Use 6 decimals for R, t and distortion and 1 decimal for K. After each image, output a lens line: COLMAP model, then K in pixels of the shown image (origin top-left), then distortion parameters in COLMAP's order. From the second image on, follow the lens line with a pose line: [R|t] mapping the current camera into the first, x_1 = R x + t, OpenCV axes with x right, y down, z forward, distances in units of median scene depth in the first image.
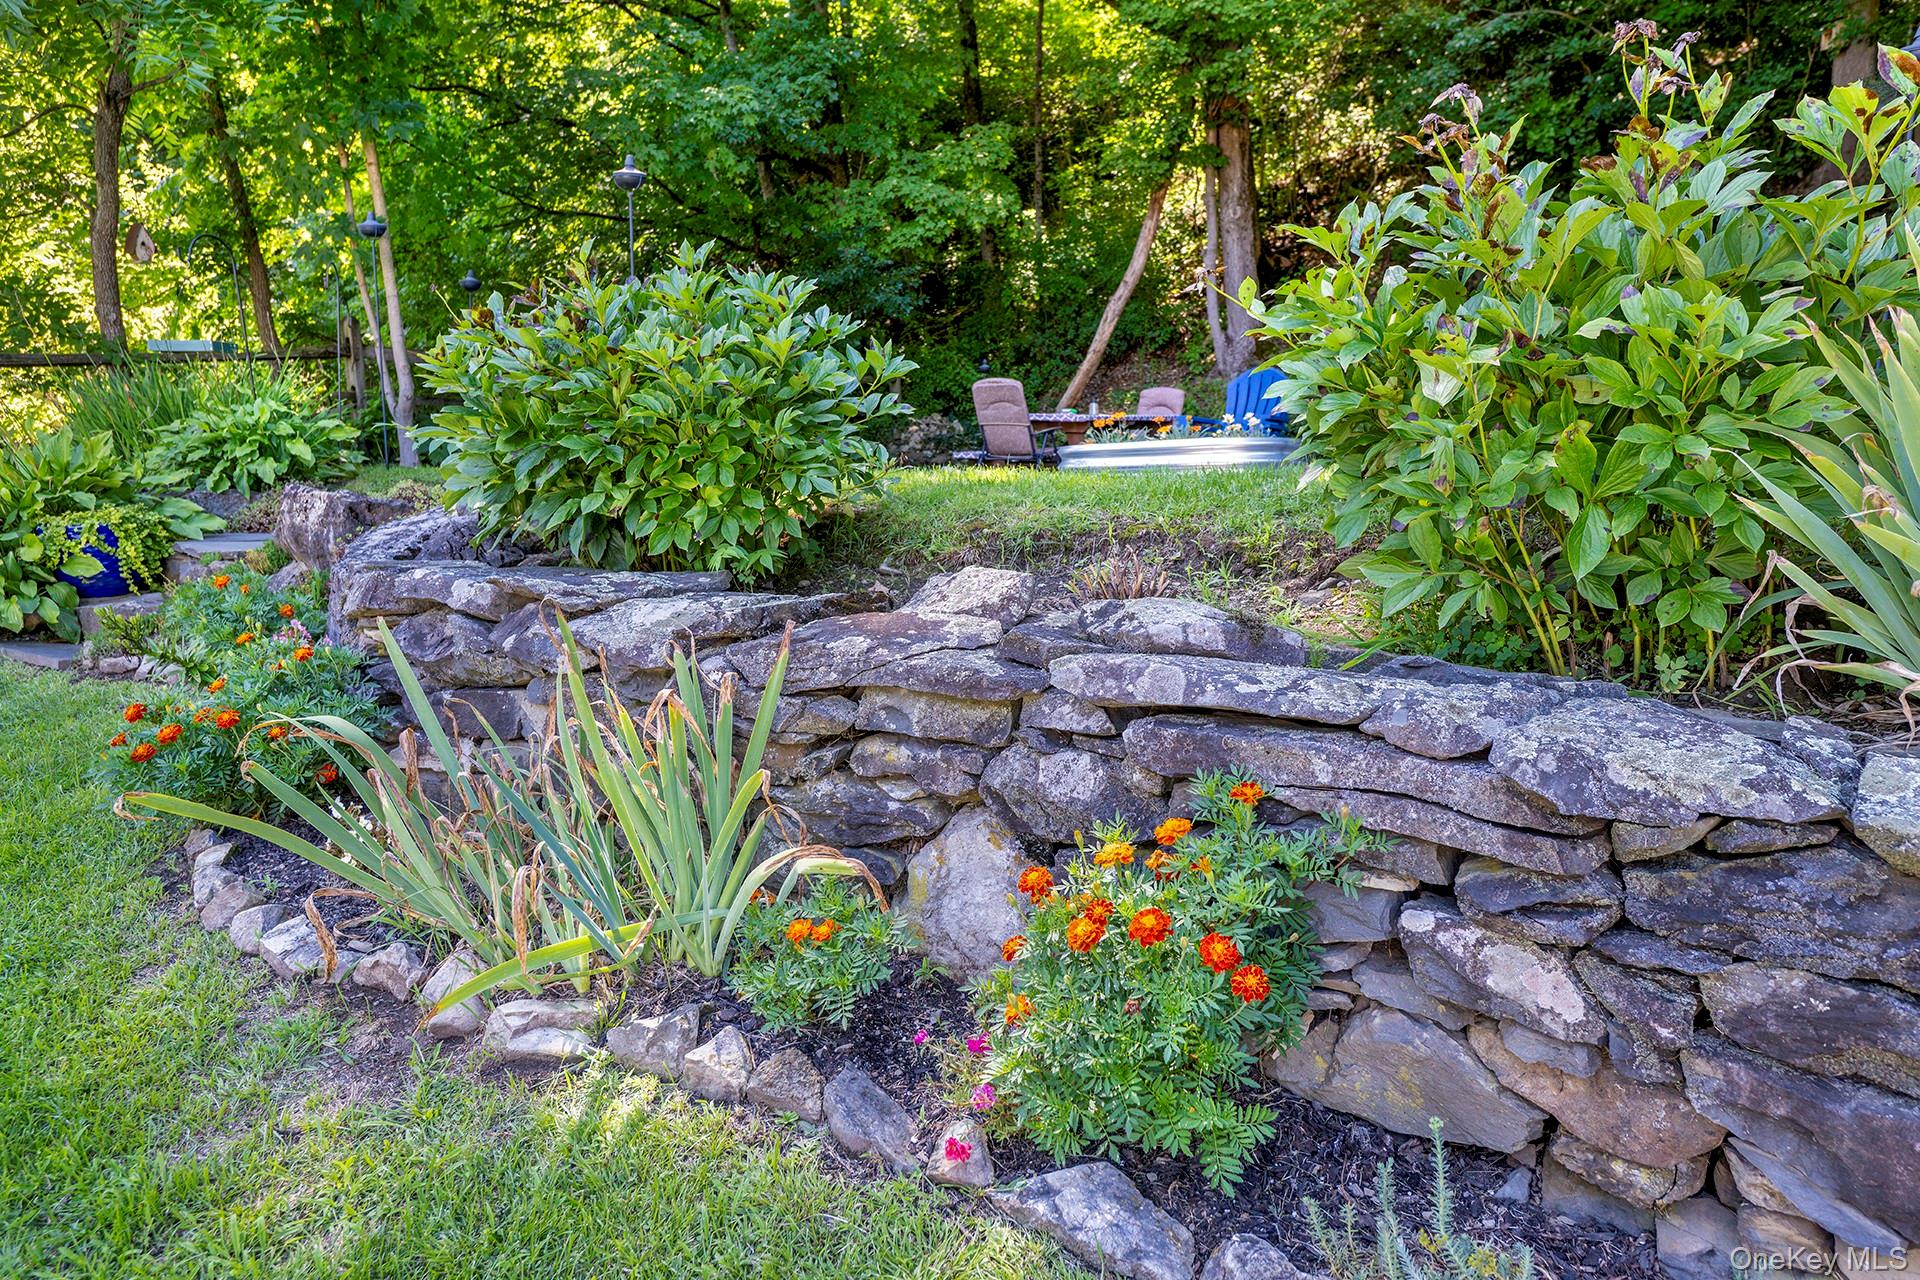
lens RADIAL K [[1280.0, 0, 950.5], [0, 1280.0, 639.4], [0, 0, 1]] dist [0.000387, 0.003015]
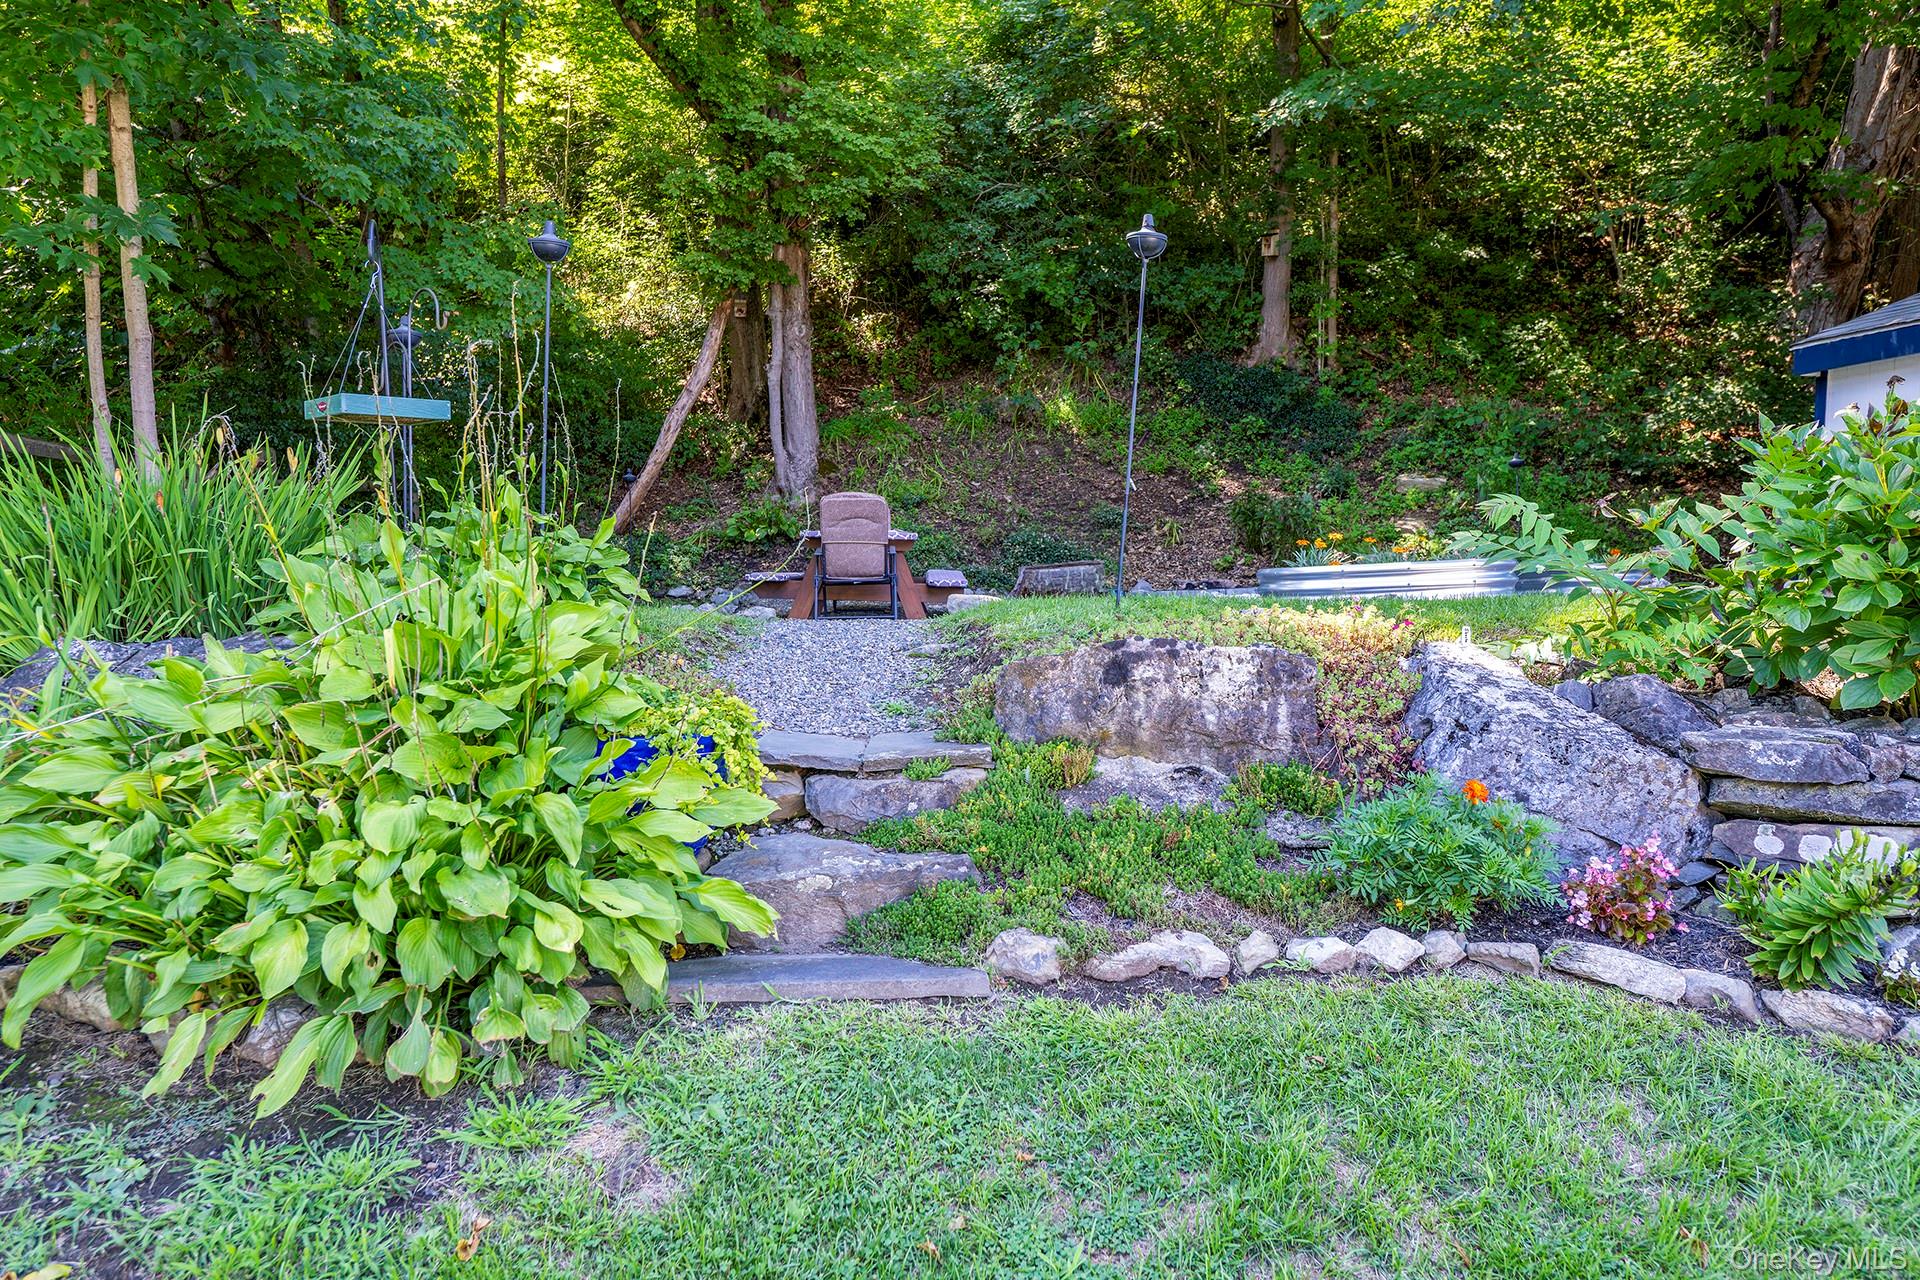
lens RADIAL K [[1280.0, 0, 952.5], [0, 1280.0, 642.7], [0, 0, 1]] dist [0.000387, 0.003015]
pose [[0.794910, -0.046185, 0.604967, -0.286818], [0.097678, 0.993834, -0.052474, -0.026919], [-0.598813, 0.100804, 0.794519, 0.154930]]
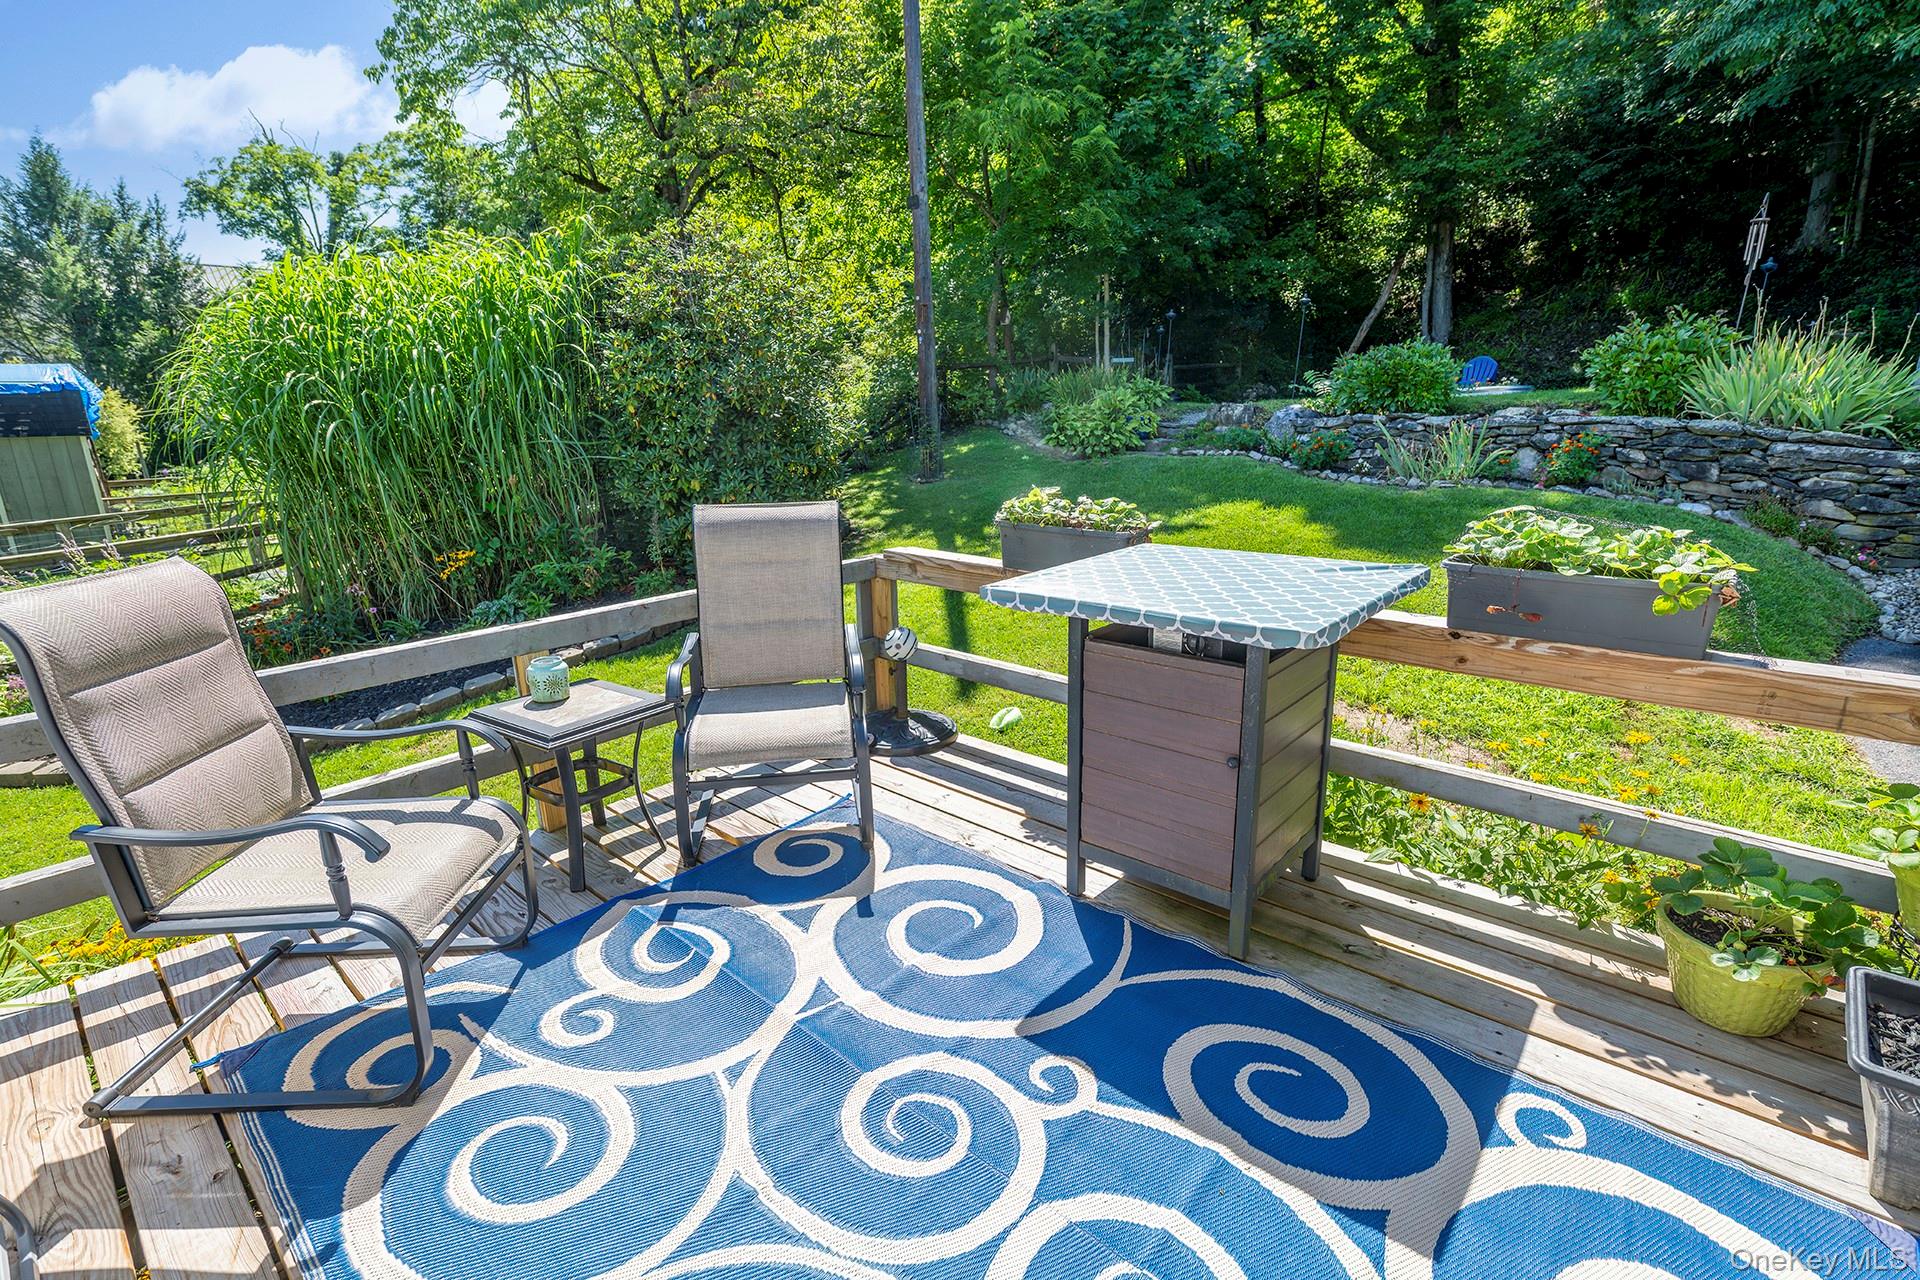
lens RADIAL K [[898.8, 0, 959.3], [0, 898.8, 647.6], [0, 0, 1]] dist [0.012389, 0.000230]
pose [[0.986286, 0.035553, -0.161167, -0.234361], [-0.017971, 0.993850, 0.109269, 0.082069], [0.164061, -0.104874, 0.980860, -0.453367]]
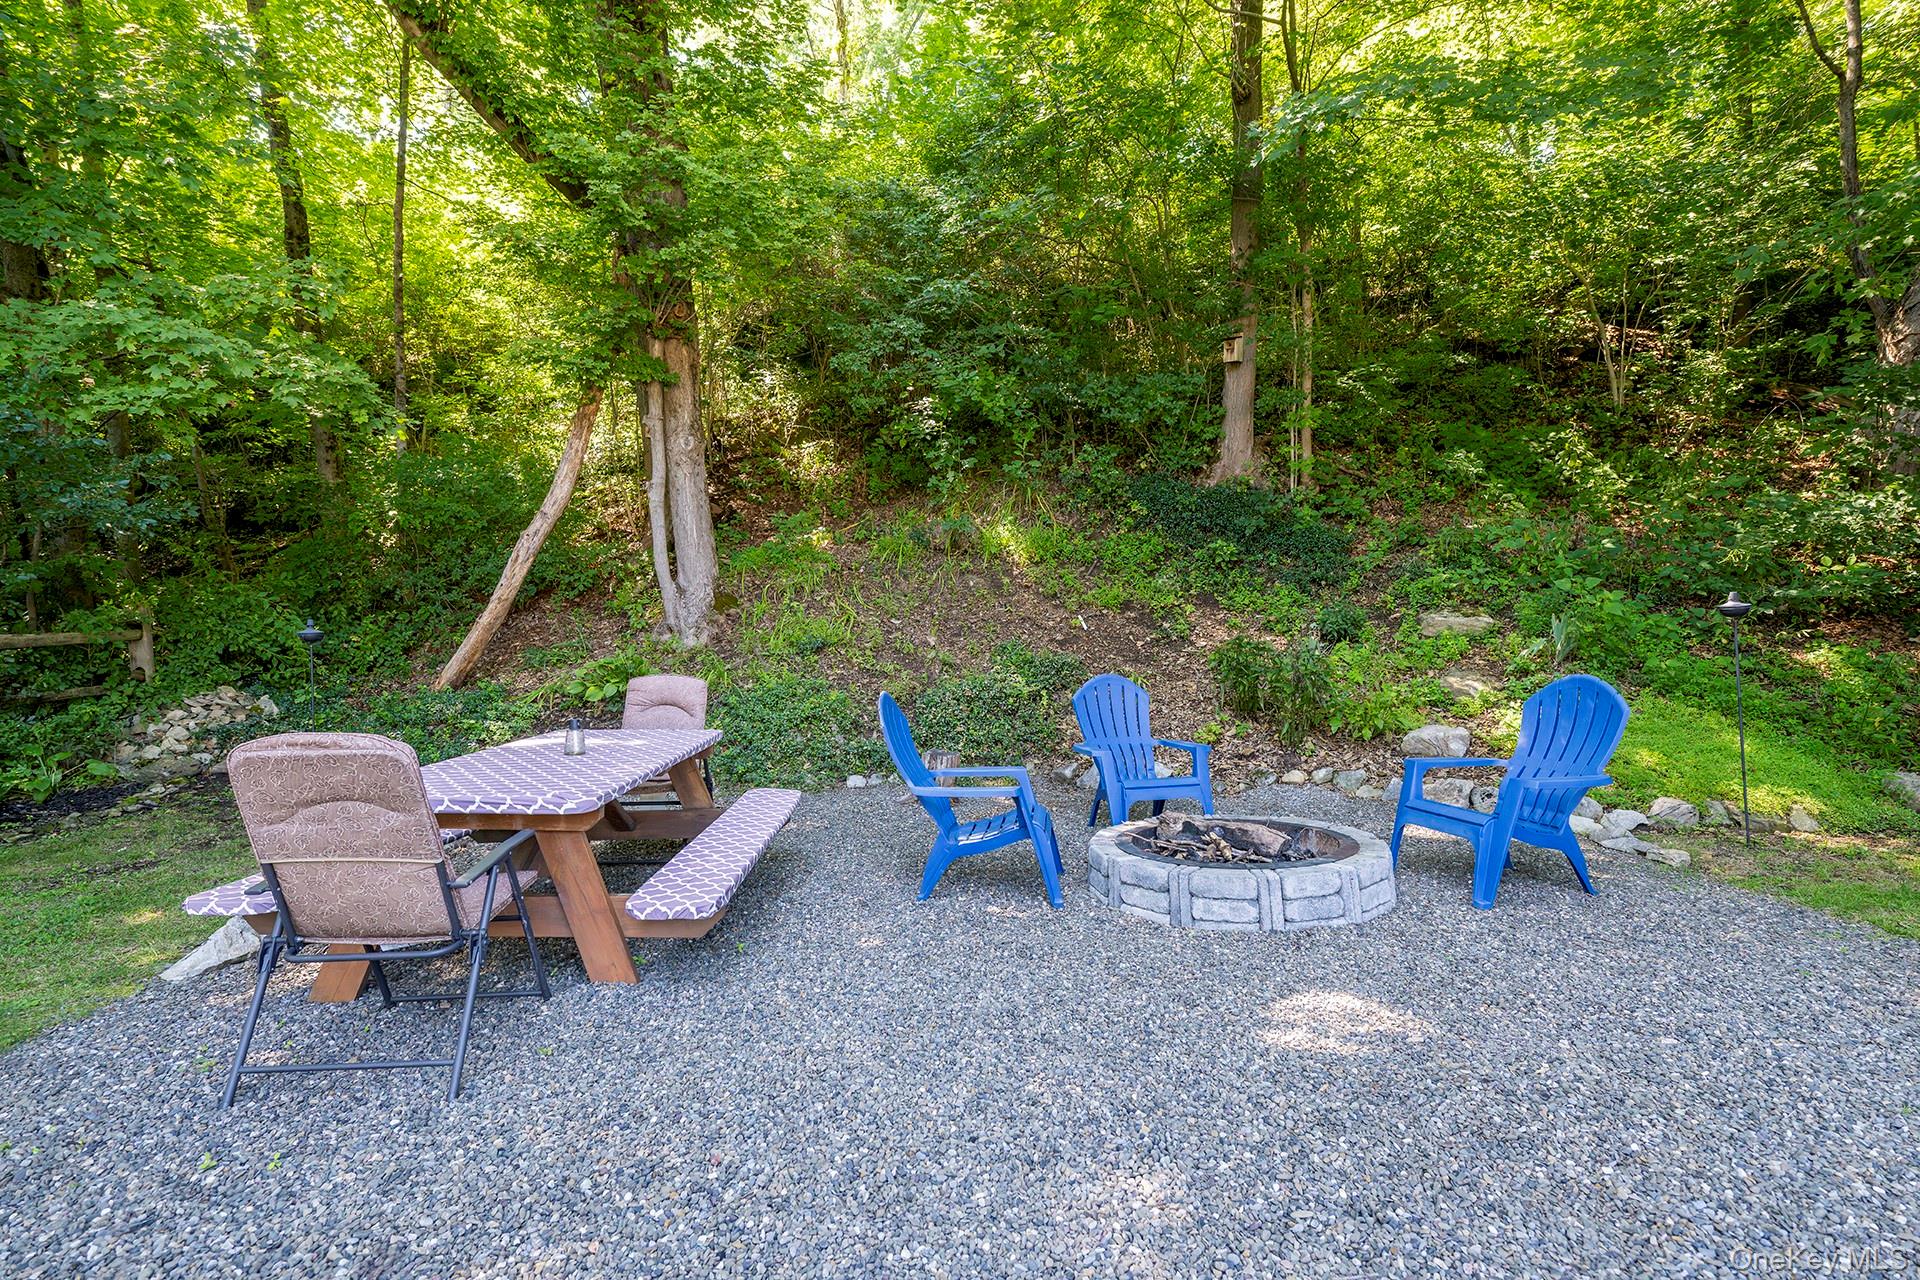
lens RADIAL K [[859.0, 0, 966.2], [0, 859.0, 636.0], [0, 0, 1]] dist [0.000425, -0.000844]
pose [[0.790341, -0.005212, 0.612645, 0.019534], [0.104331, 0.986503, -0.126199, -0.112940], [-0.603718, 0.163658, 0.780218, 0.450299]]
